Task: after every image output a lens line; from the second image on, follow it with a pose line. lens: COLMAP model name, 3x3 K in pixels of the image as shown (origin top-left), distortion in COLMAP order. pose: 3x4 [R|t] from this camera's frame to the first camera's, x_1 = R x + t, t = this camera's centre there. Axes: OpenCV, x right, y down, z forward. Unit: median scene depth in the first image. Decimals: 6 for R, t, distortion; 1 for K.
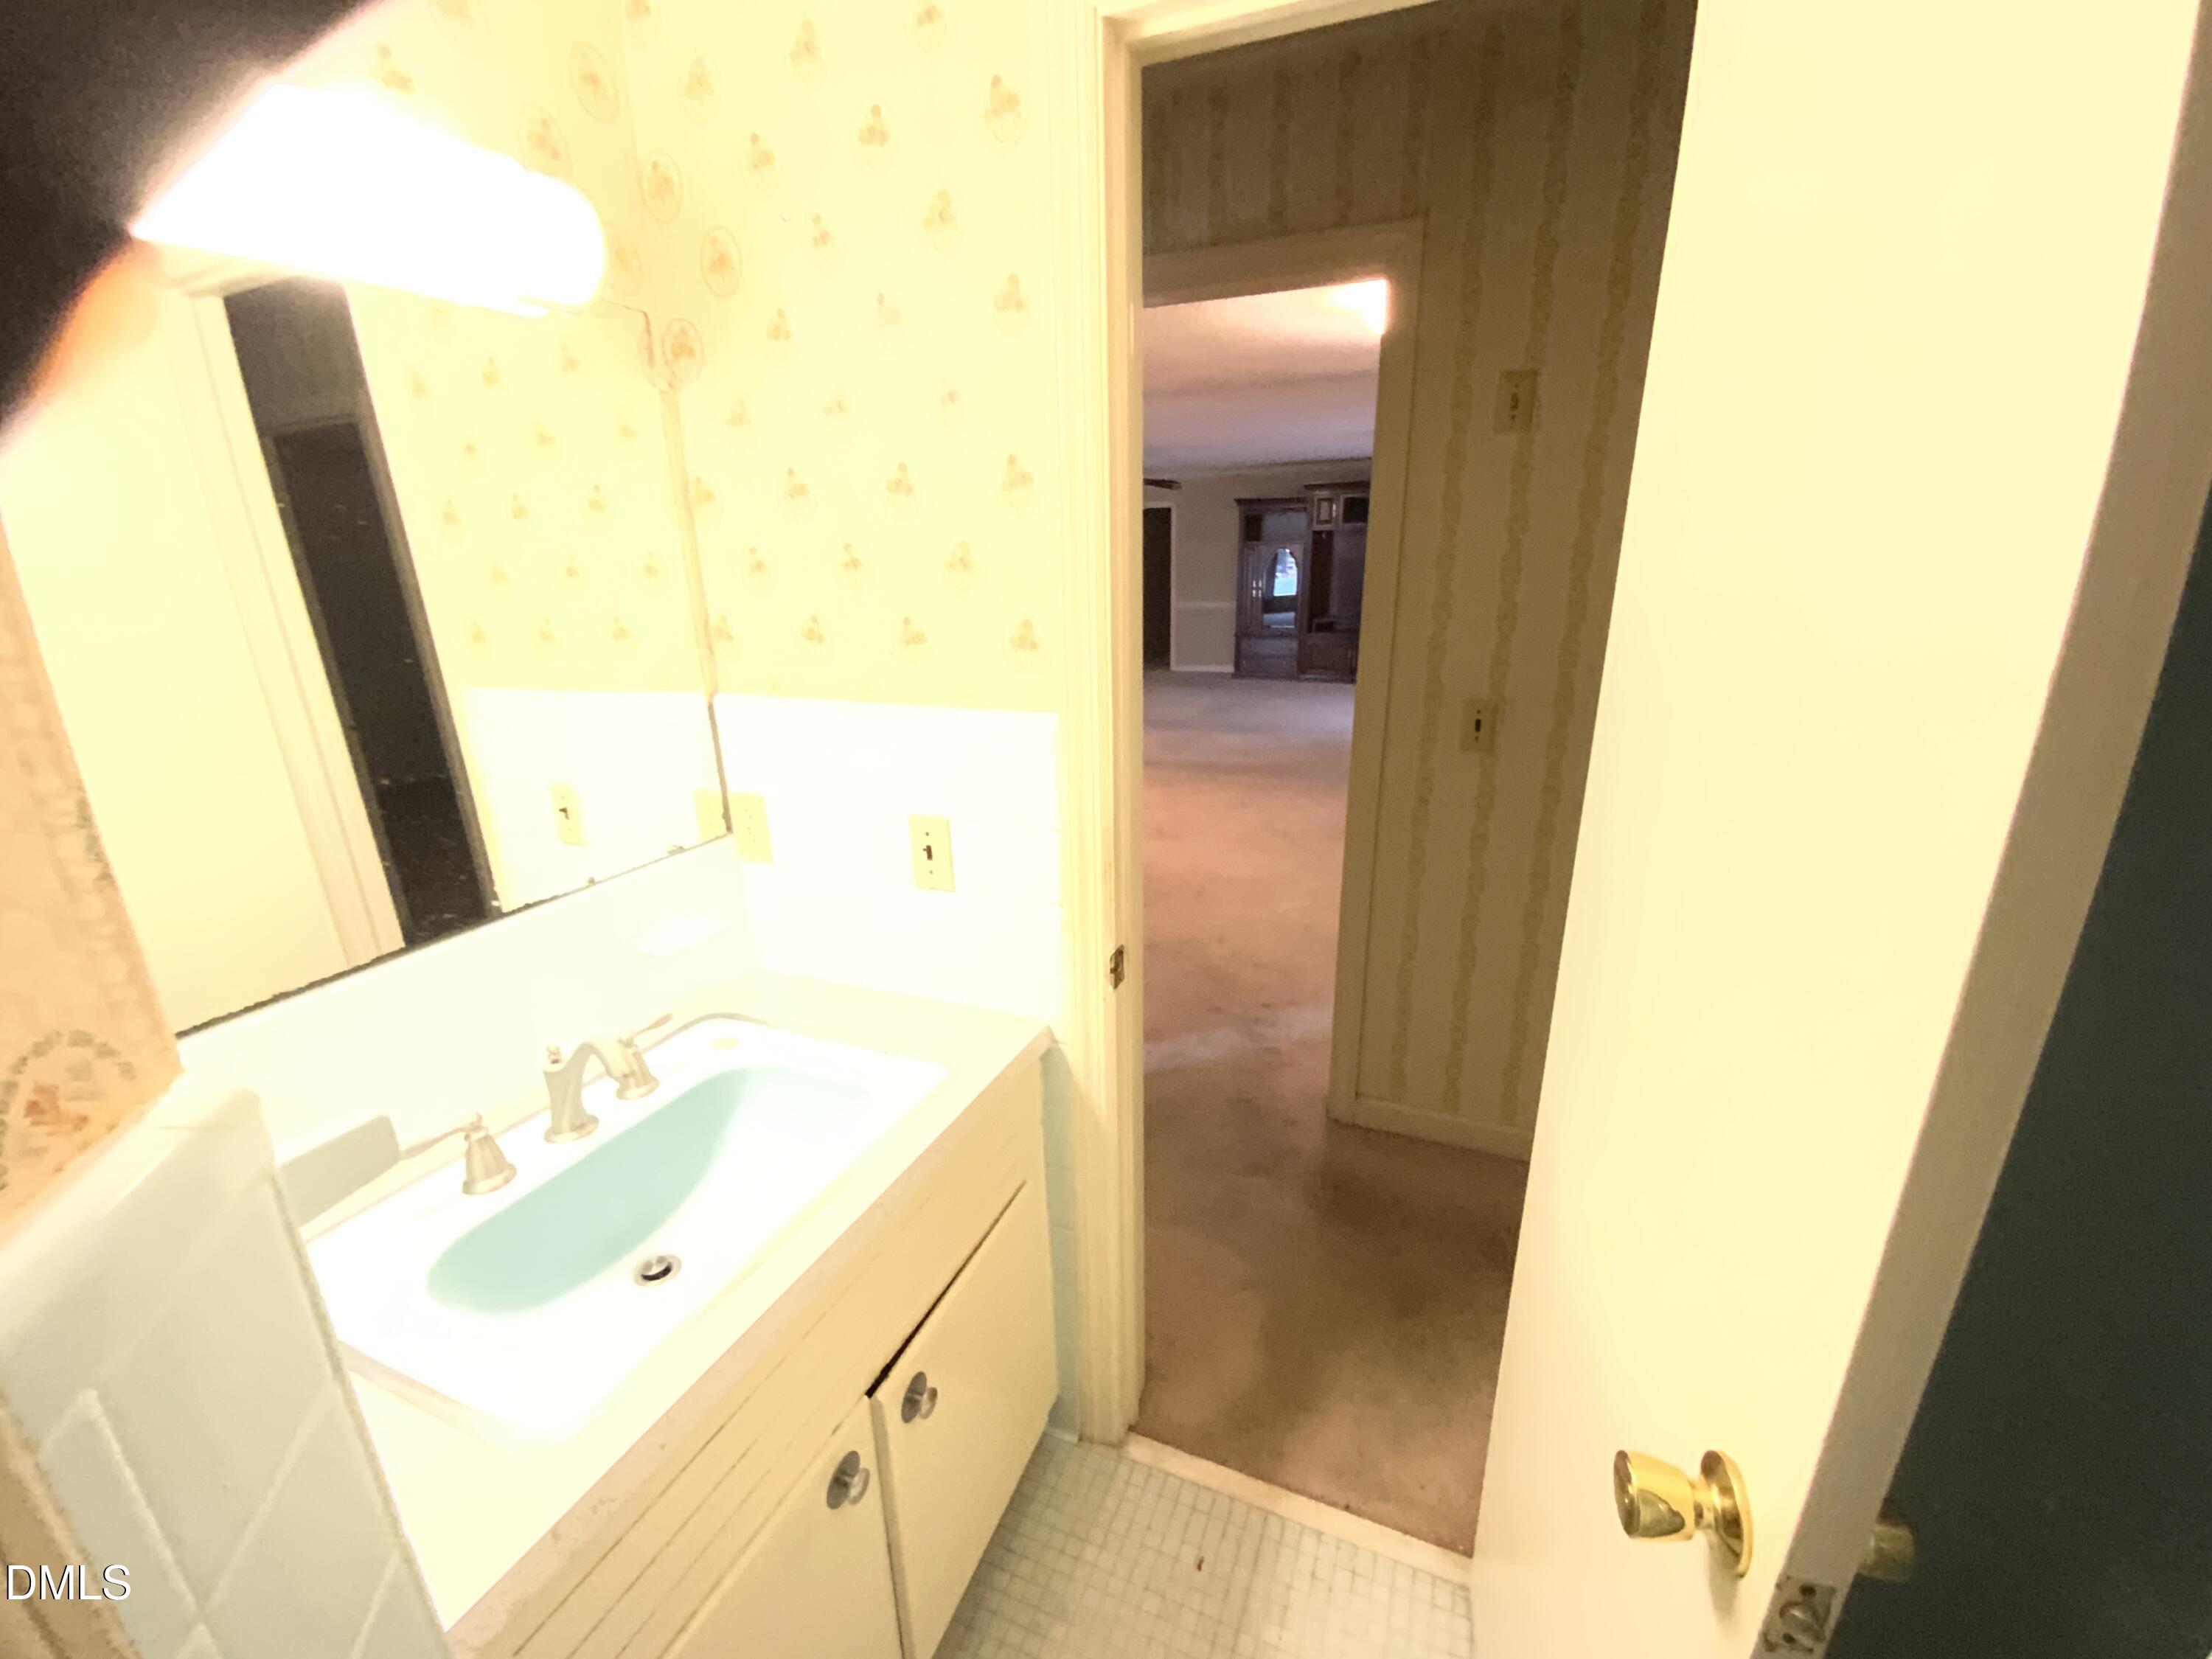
lens RADIAL K [[897.3, 0, 1106.0], [0, 897.3, 829.5], [0, 0, 1]] dist [0.001268, 0.000107]
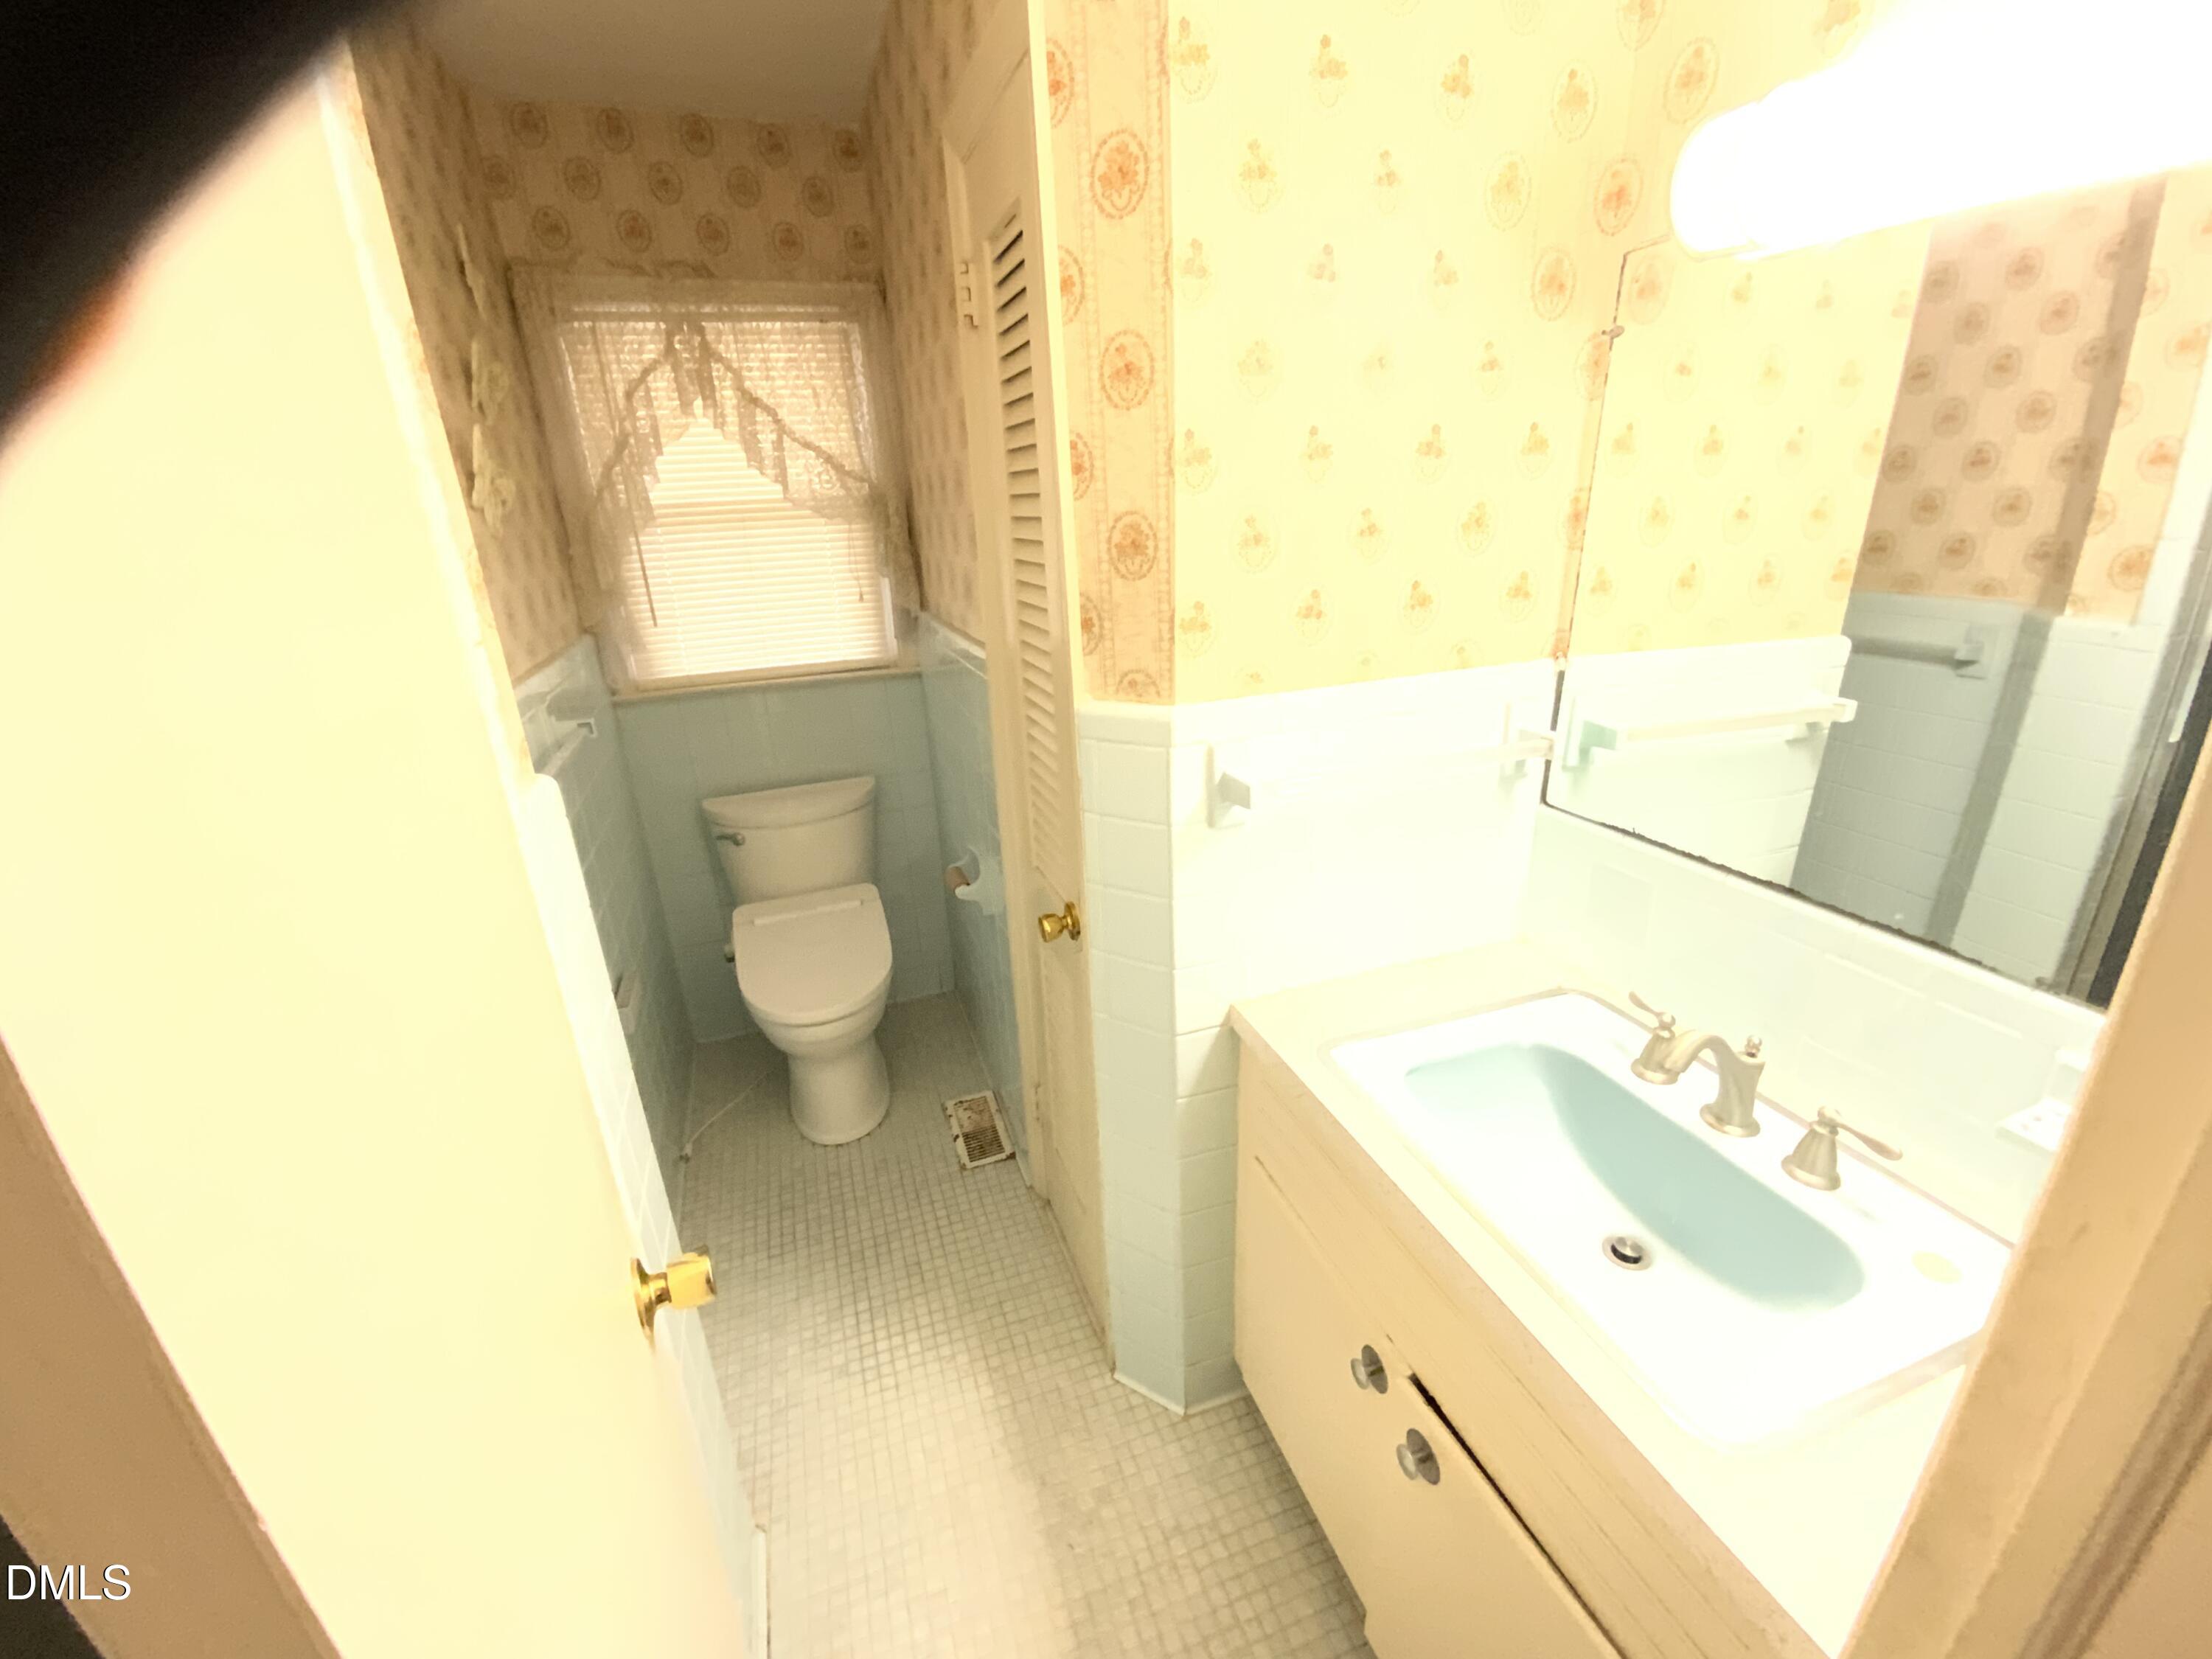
lens RADIAL K [[897.3, 0, 1106.0], [0, 897.3, 829.5], [0, 0, 1]] dist [0.001268, 0.000107]
pose [[-0.734949, 0.276481, -0.619200, 0.470961], [-0.145972, 0.827201, 0.542615, -0.403629], [0.662225, 0.489180, -0.567592, 1.093650]]
